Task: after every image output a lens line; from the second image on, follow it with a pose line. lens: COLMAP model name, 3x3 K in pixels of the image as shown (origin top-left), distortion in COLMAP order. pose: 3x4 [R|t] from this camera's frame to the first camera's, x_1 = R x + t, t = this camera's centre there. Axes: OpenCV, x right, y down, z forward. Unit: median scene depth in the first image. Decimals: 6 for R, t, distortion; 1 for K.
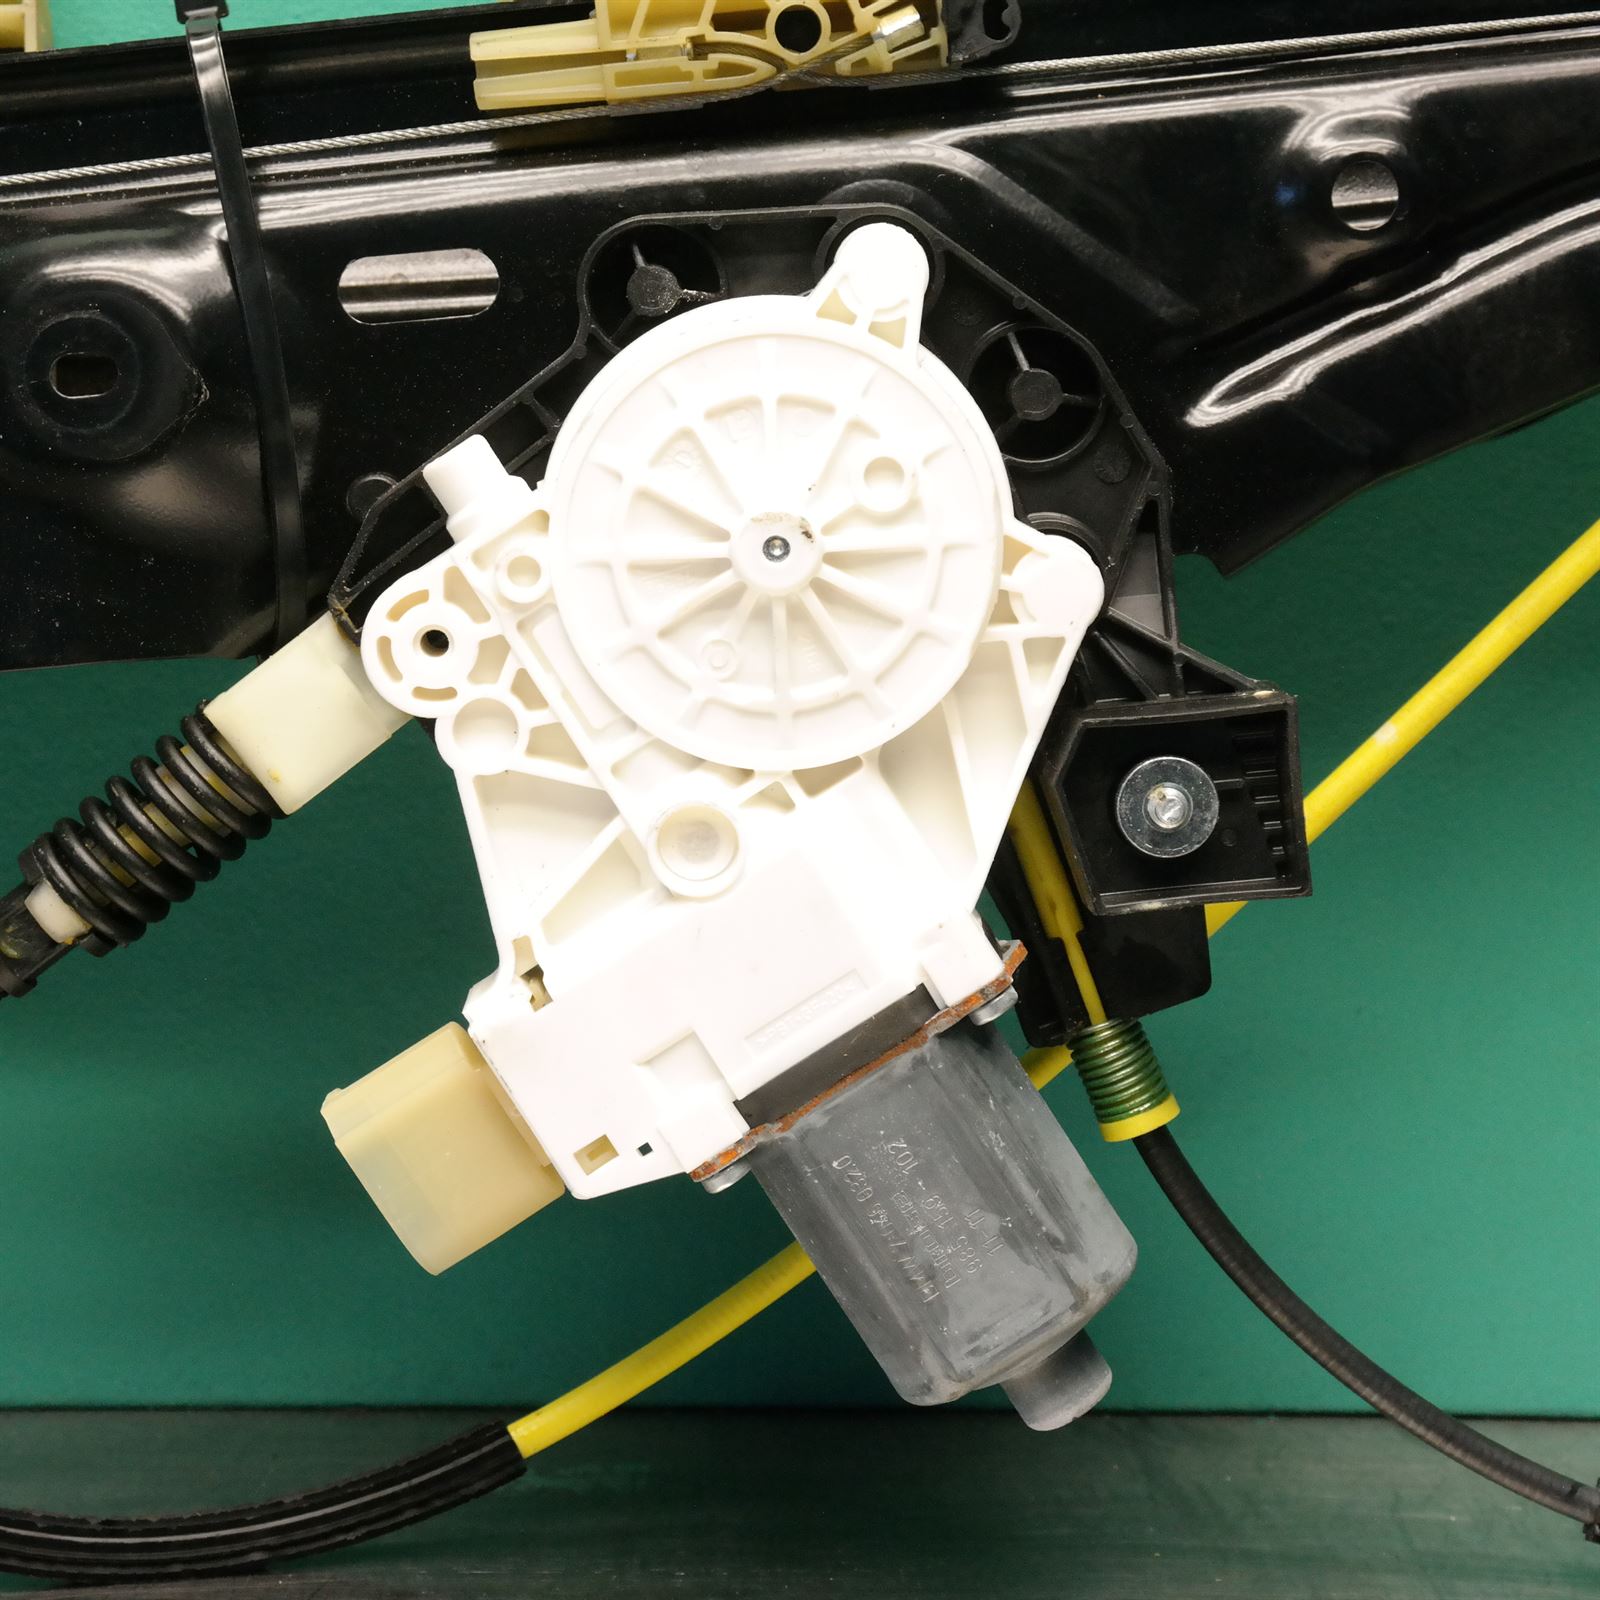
lens RADIAL K [[4336.5, 0, 800.0], [0, 4336.5, 800.0], [0, 0, 1]] dist [0.197860, 0.912330]
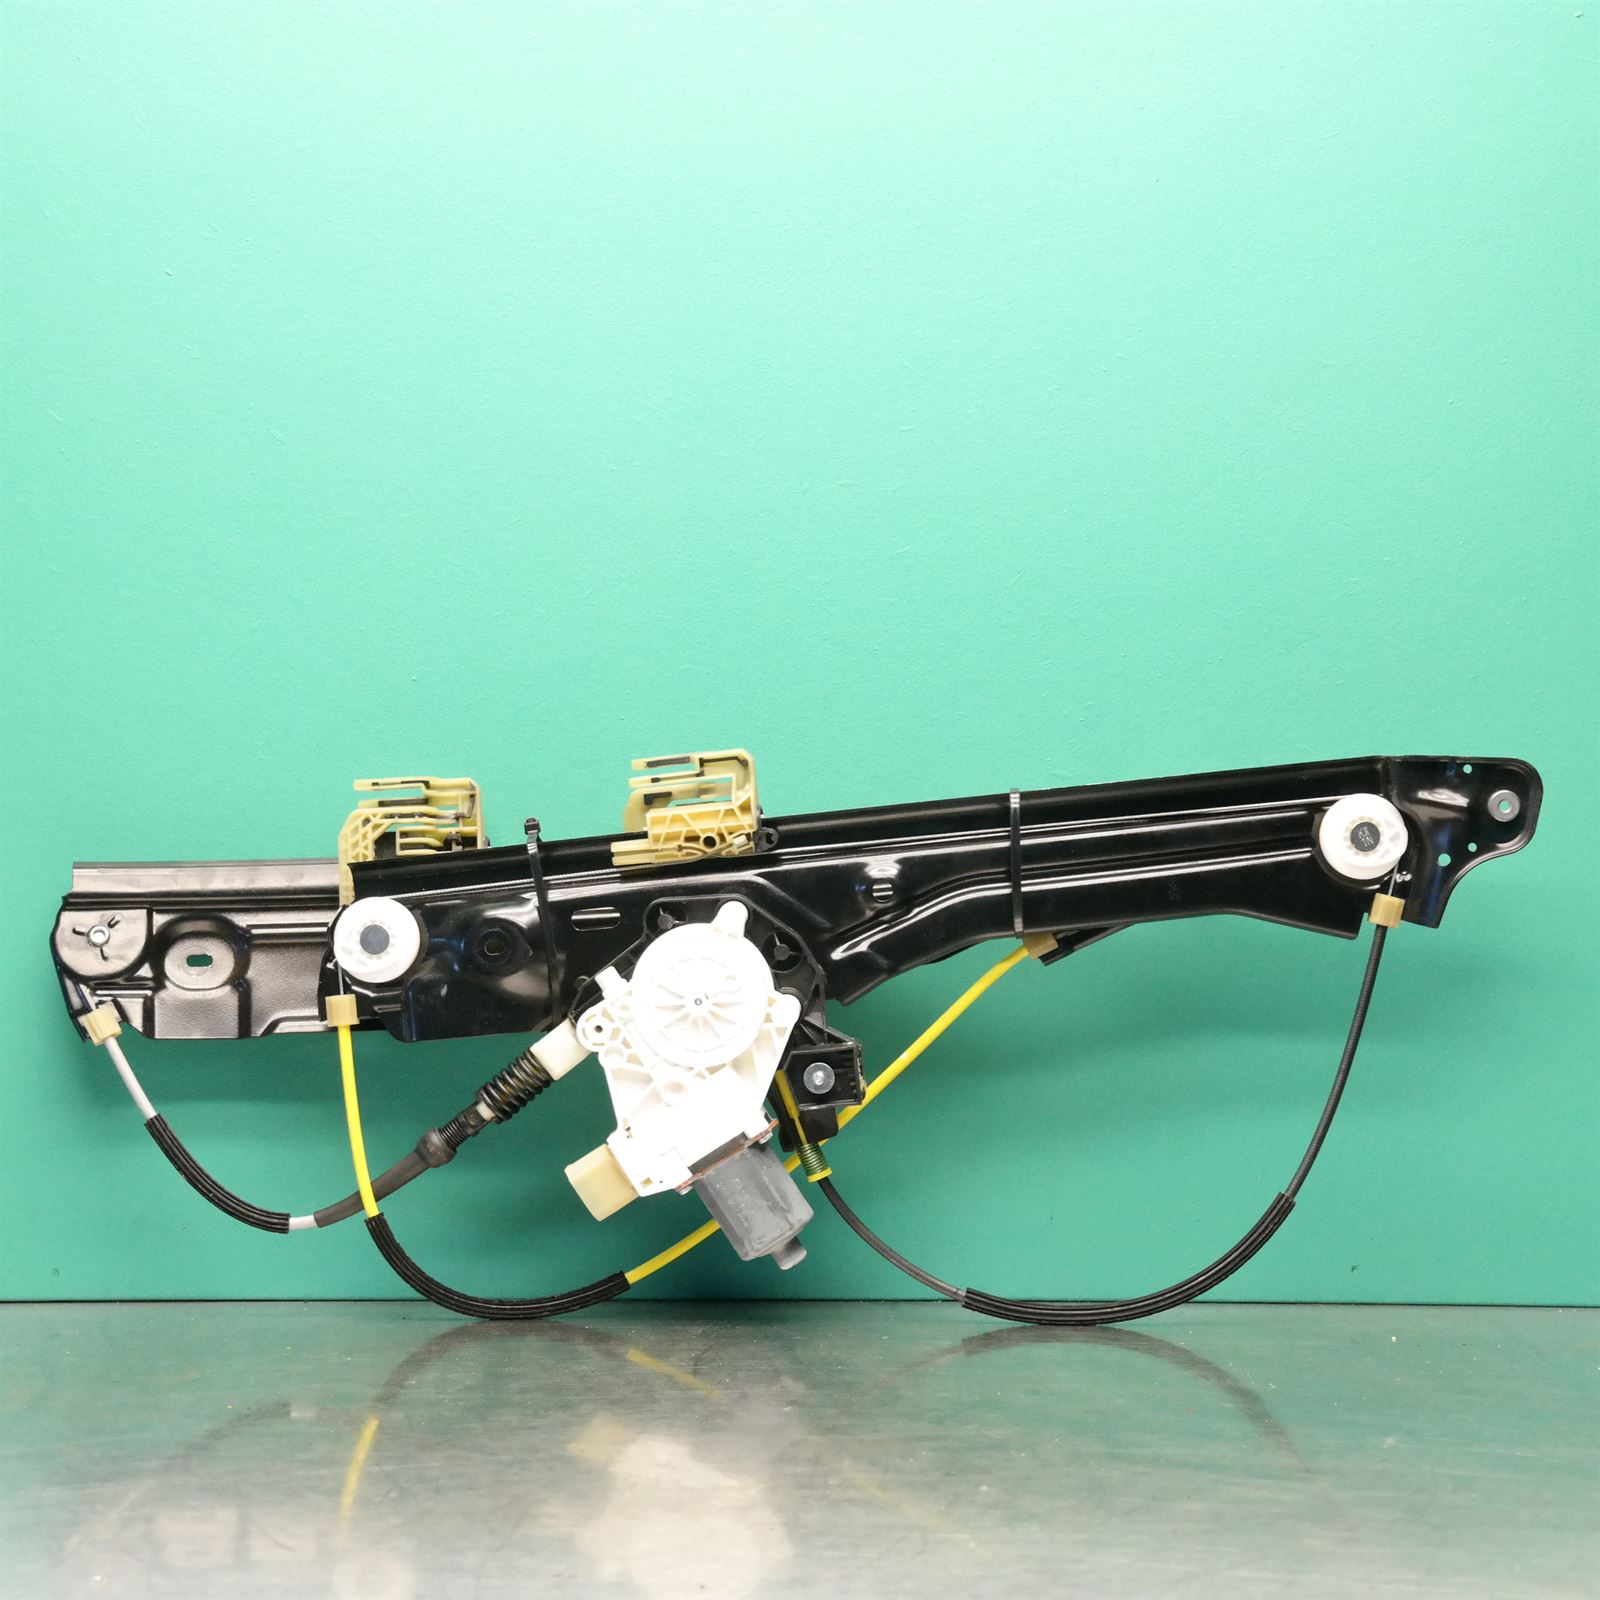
lens RADIAL K [[4336.5, 0, 800.0], [0, 4336.5, 800.0], [0, 0, 1]] dist [0.197860, 0.912330]
pose [[0.997799, -0.005252, -0.066102, 0.286198], [0.001792, 0.998630, -0.052297, -0.036601], [0.066286, 0.052064, 0.996441, -2.279767]]
